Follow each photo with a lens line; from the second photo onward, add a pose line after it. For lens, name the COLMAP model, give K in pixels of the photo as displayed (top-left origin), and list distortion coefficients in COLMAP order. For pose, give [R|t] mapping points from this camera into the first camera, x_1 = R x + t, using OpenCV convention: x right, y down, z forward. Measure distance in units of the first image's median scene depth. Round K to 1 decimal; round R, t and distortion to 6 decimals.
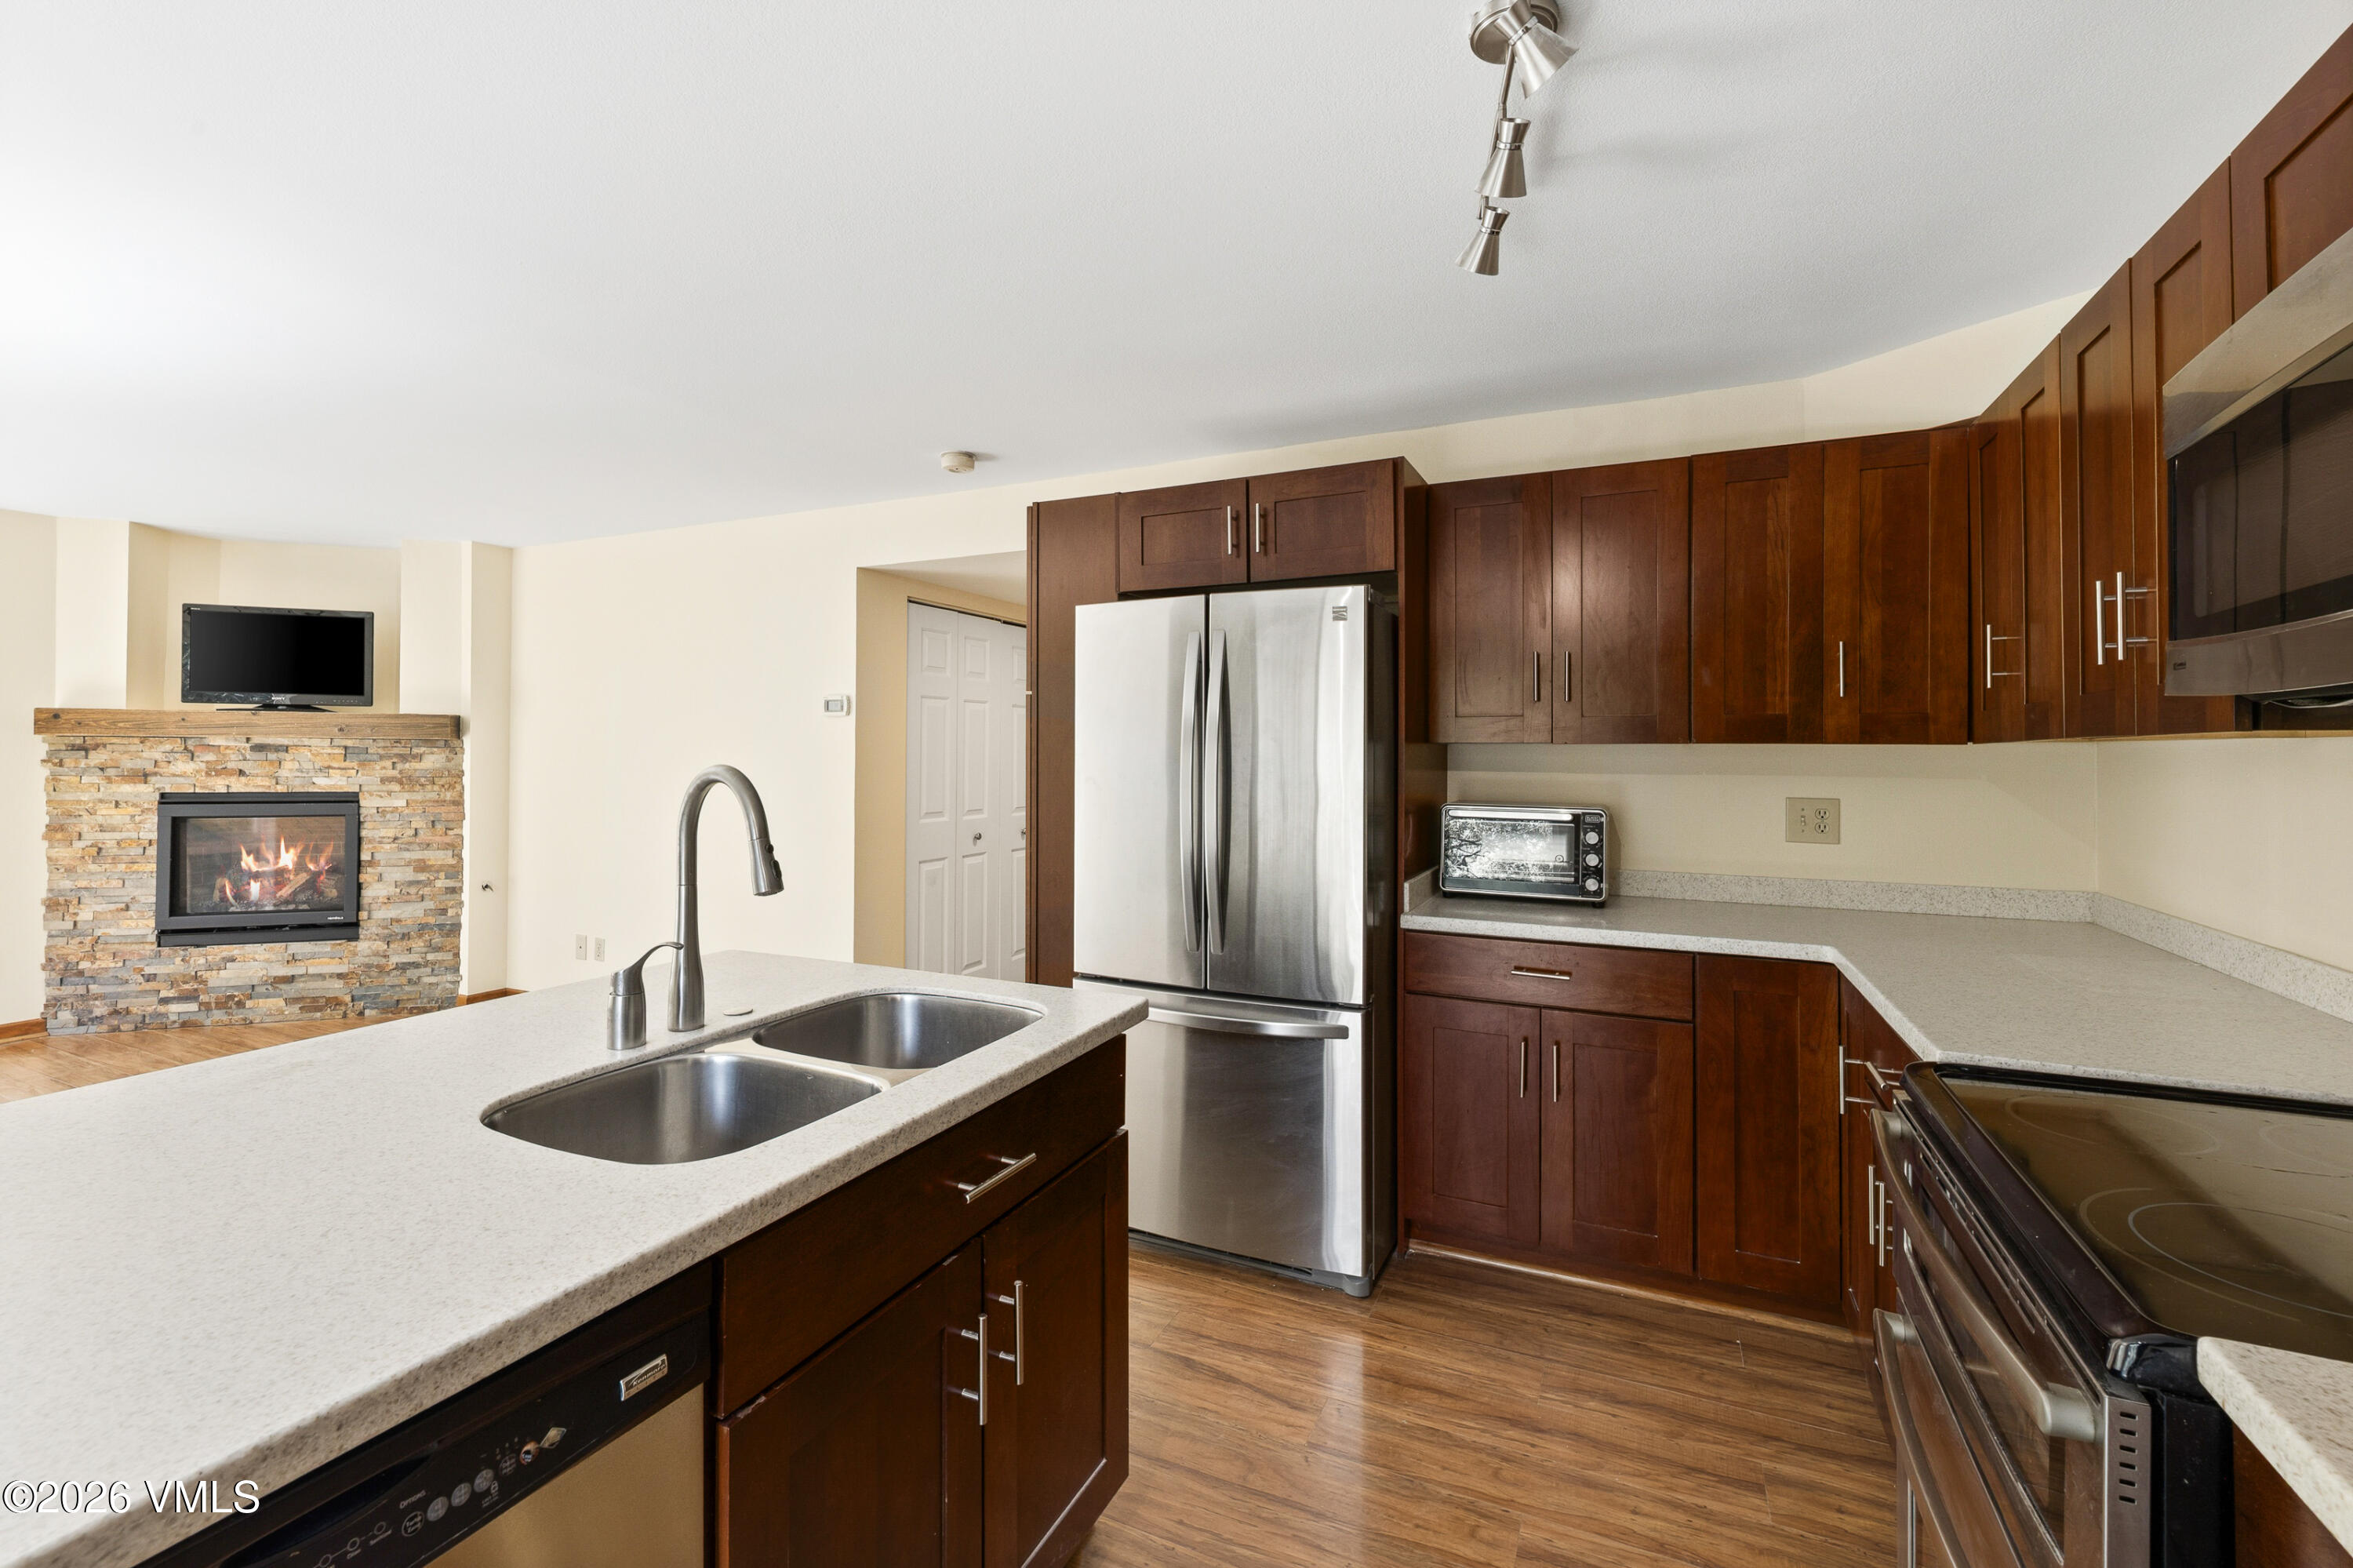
lens RADIAL K [[986.7, 0, 1172.4], [0, 986.7, 738.0], [0, 0, 1]] dist [-0.004960, -0.000486]
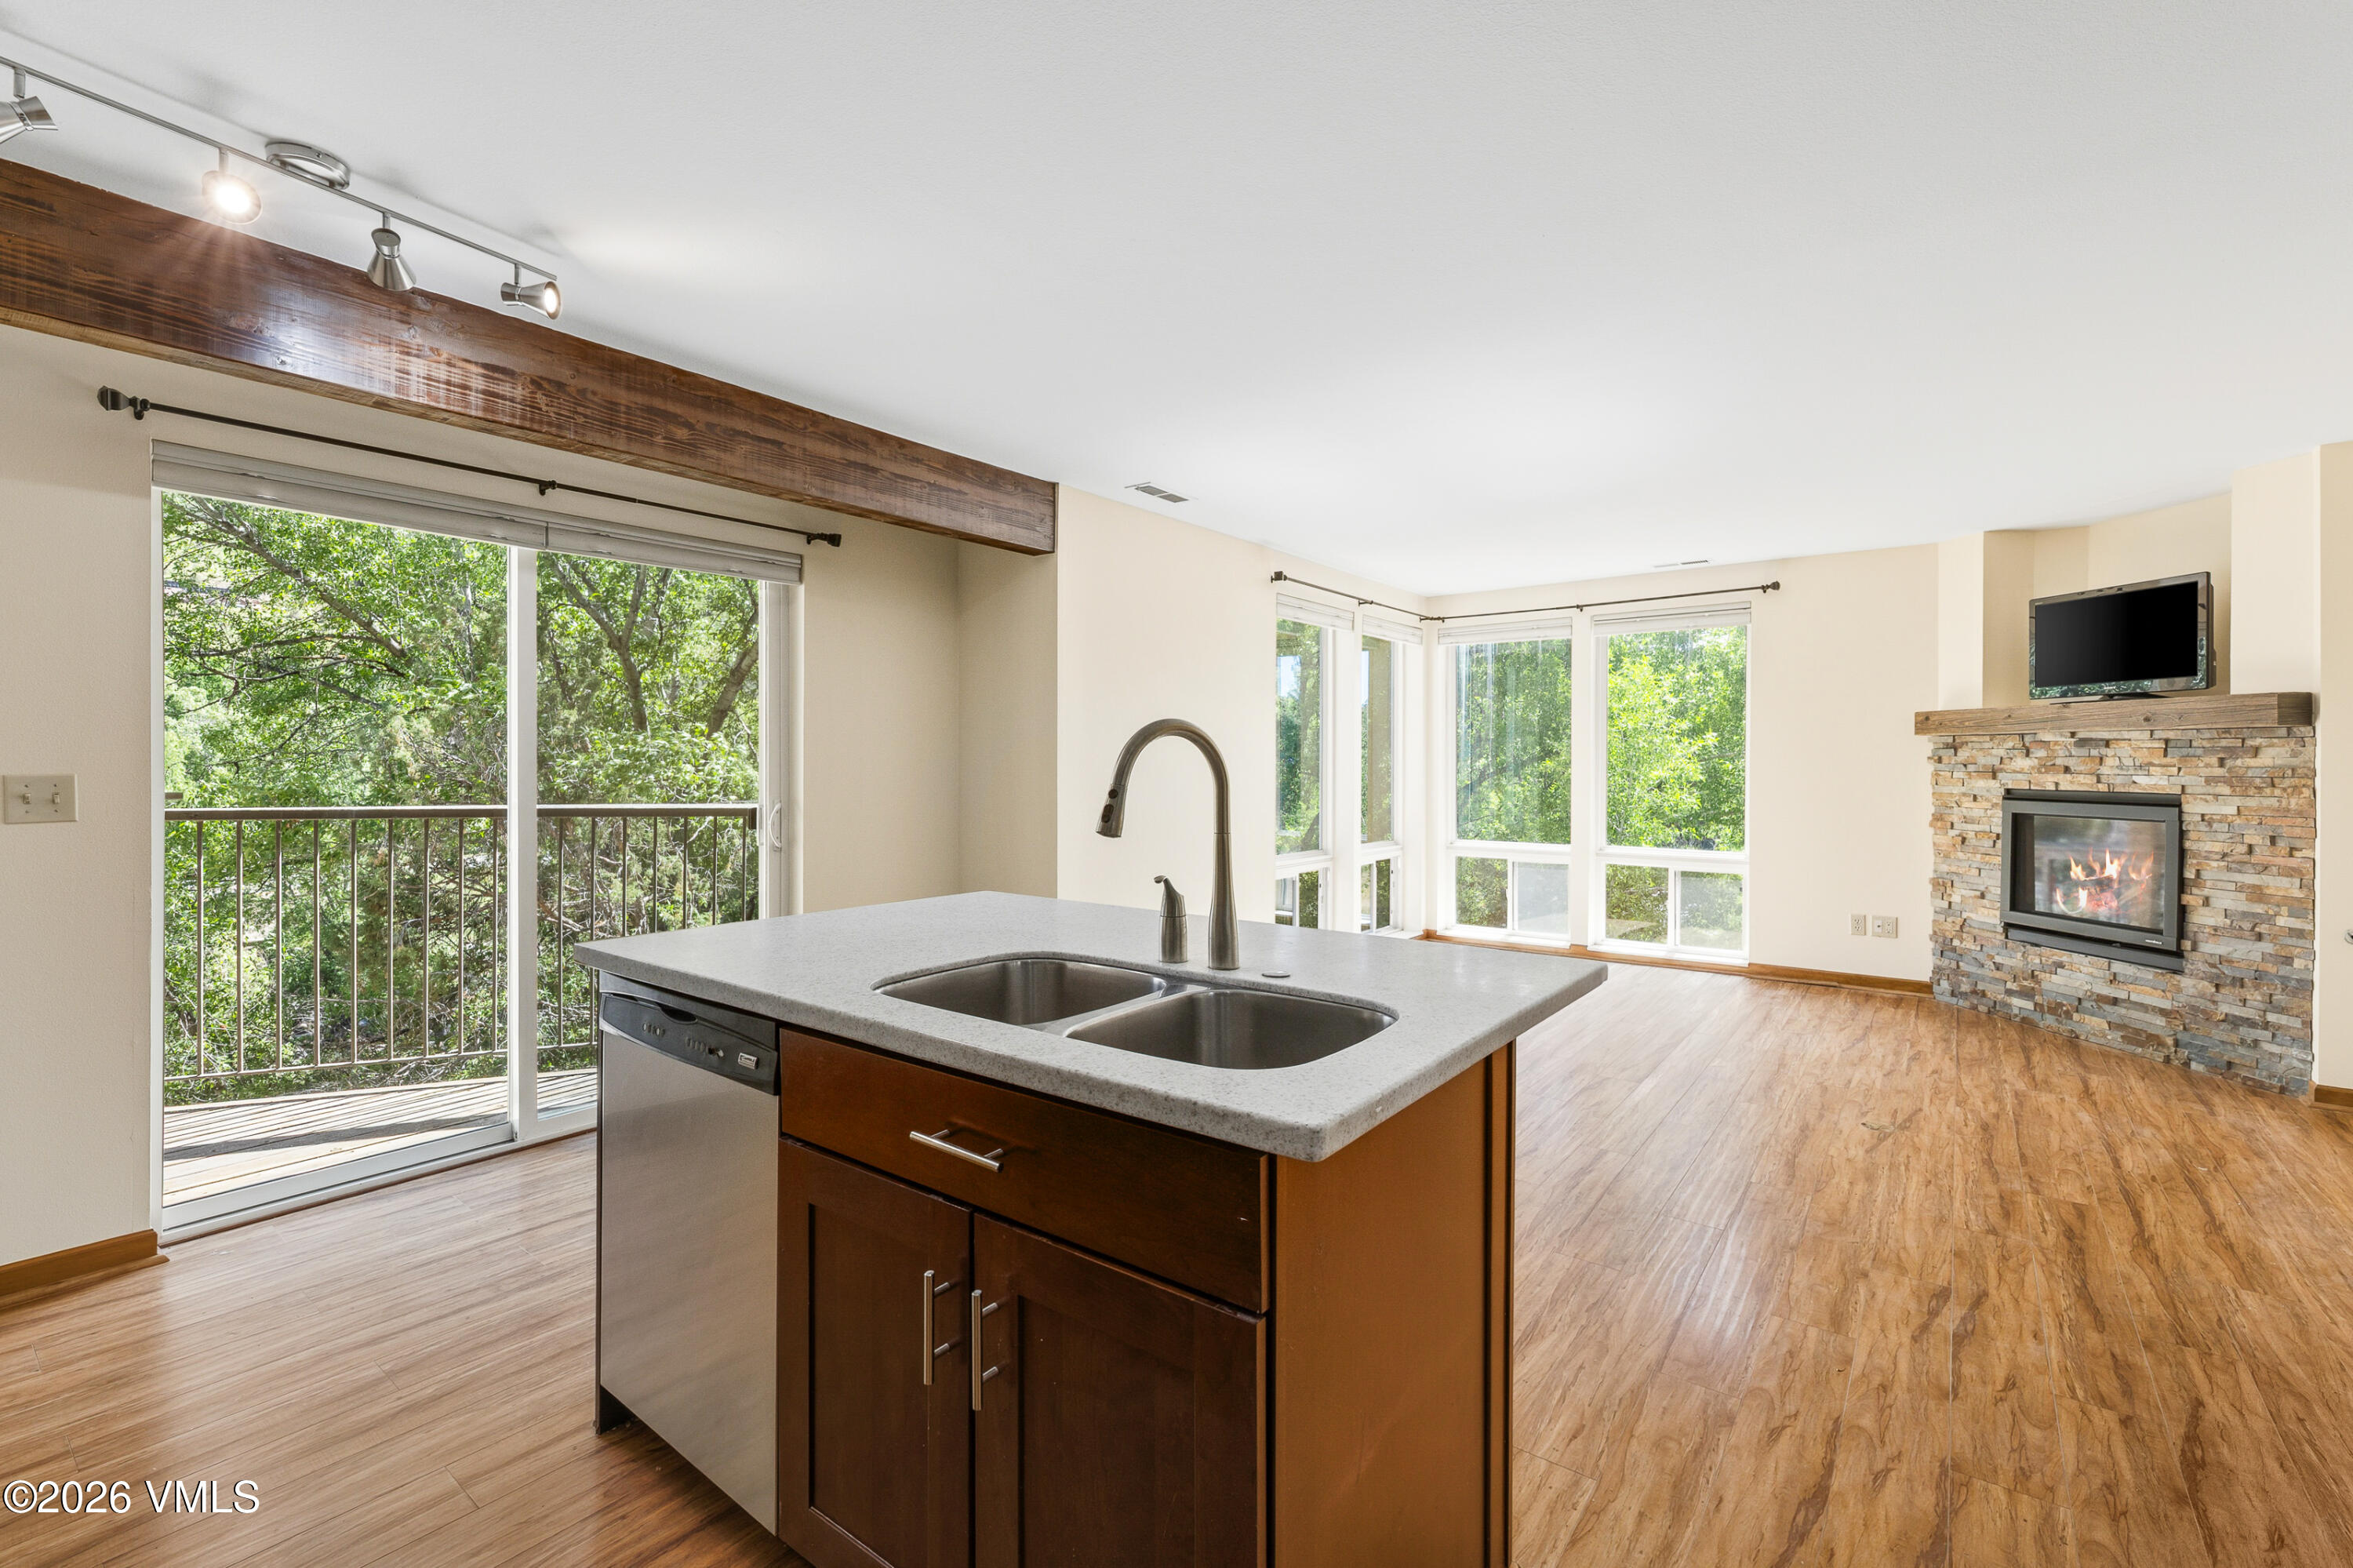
lens RADIAL K [[1004.1, 0, 1167.8], [0, 1004.1, 771.4], [0, 0, 1]] dist [-0.002624, -0.000293]
pose [[-0.225633, 0.001772, -0.974211, 0.183066], [0.007857, 0.999969, -0.000001, 0.030072], [0.974181, -0.007654, -0.225640, 0.372534]]
